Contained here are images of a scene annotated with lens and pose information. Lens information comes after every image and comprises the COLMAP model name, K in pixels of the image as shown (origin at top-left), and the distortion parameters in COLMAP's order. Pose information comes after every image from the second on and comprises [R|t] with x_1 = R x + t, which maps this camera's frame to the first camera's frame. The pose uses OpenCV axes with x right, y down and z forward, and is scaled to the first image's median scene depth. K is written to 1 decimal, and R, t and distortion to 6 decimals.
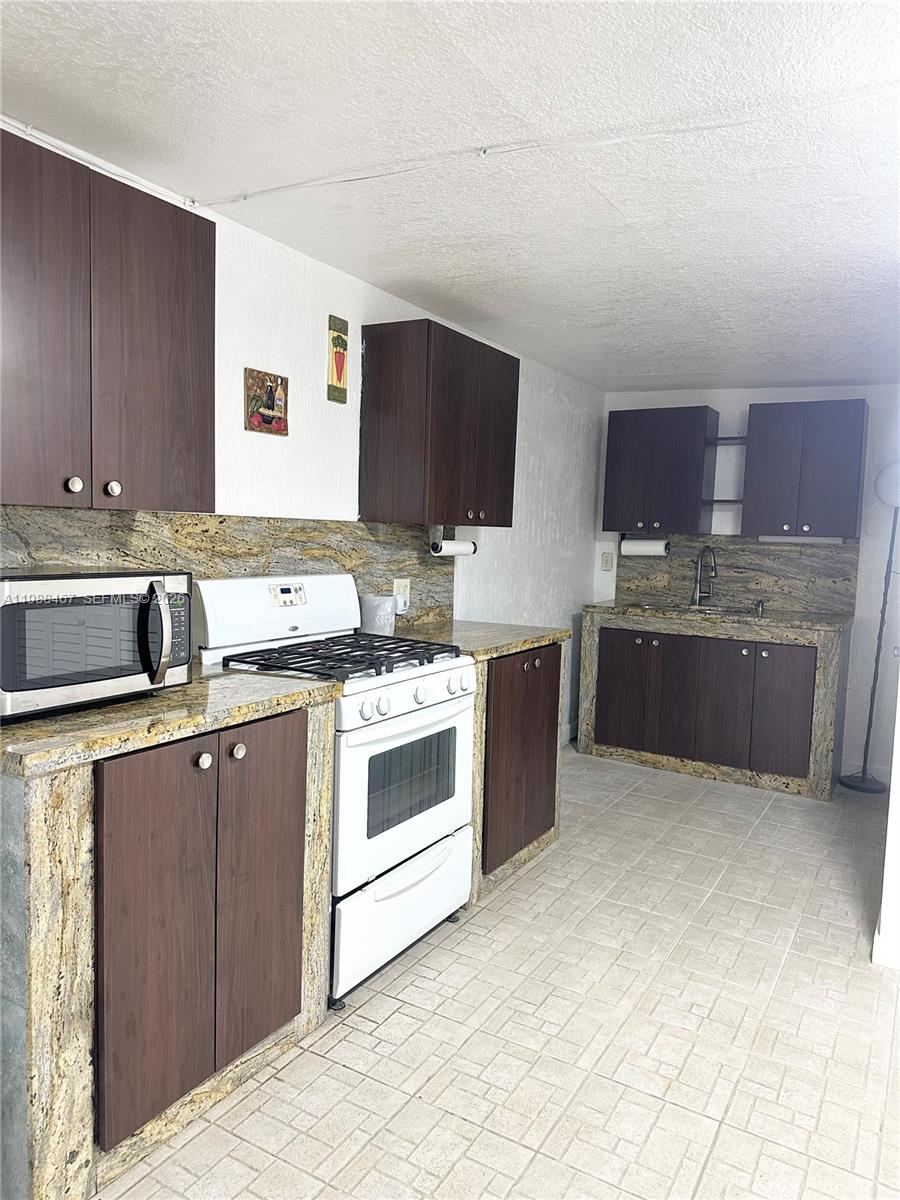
lens RADIAL K [[838.1, 0, 451.3], [0, 838.1, 600.9], [0, 0, 1]] dist [0.064553, -0.035718]
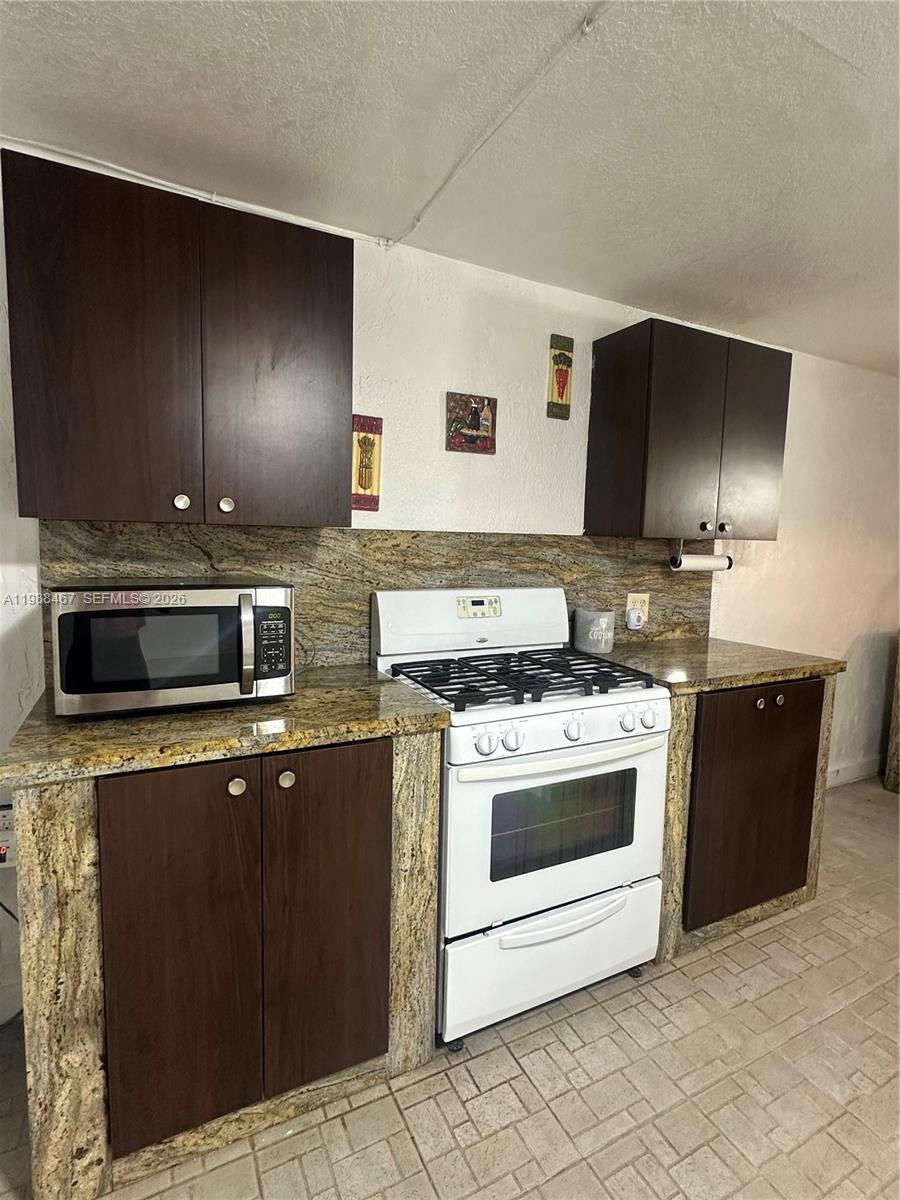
lens RADIAL K [[598.9, 0, 456.9], [0, 598.9, 596.2], [0, 0, 1]] dist [-0.003776, 0.004470]
pose [[0.845648, 0.042764, -0.532025, 0.201601], [-0.043937, 0.998980, 0.010460, -0.031880], [0.531930, 0.014530, 0.846664, 0.426504]]
